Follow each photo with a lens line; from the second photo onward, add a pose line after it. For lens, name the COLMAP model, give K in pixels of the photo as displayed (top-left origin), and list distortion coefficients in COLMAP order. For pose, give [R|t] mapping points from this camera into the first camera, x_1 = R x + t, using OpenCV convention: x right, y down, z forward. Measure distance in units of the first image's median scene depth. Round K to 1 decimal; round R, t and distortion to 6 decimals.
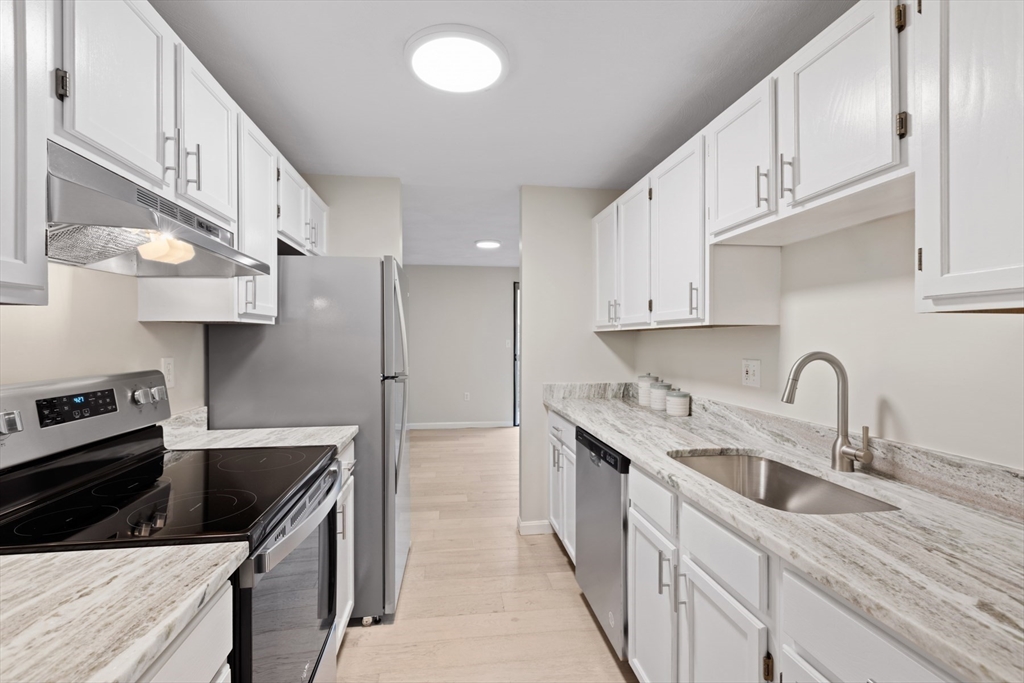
lens RADIAL K [[455.8, 0, 512.5], [0, 455.8, 341.3], [0, 0, 1]] dist [-0.001611, 0.000377]
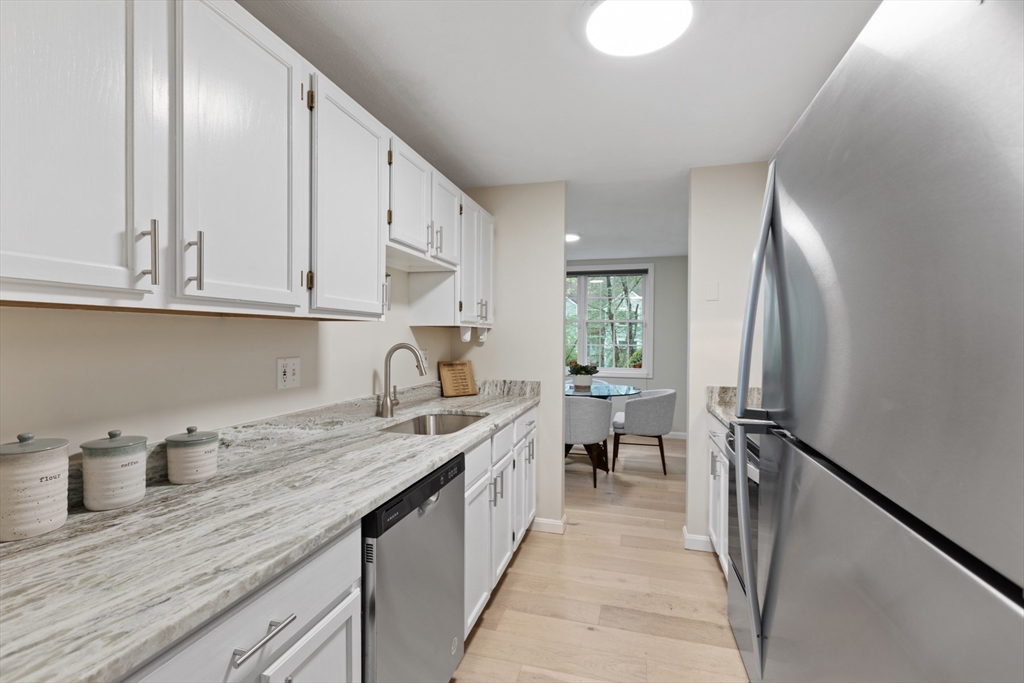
lens RADIAL K [[443.8, 0, 512.2], [0, 443.8, 339.1], [0, 0, 1]] dist [0.018269, 0.000187]
pose [[-0.915251, -0.006619, 0.402831, -0.223145], [-0.003160, 0.999952, 0.009253, -0.005169], [-0.402873, 0.007196, -0.915228, 1.648928]]
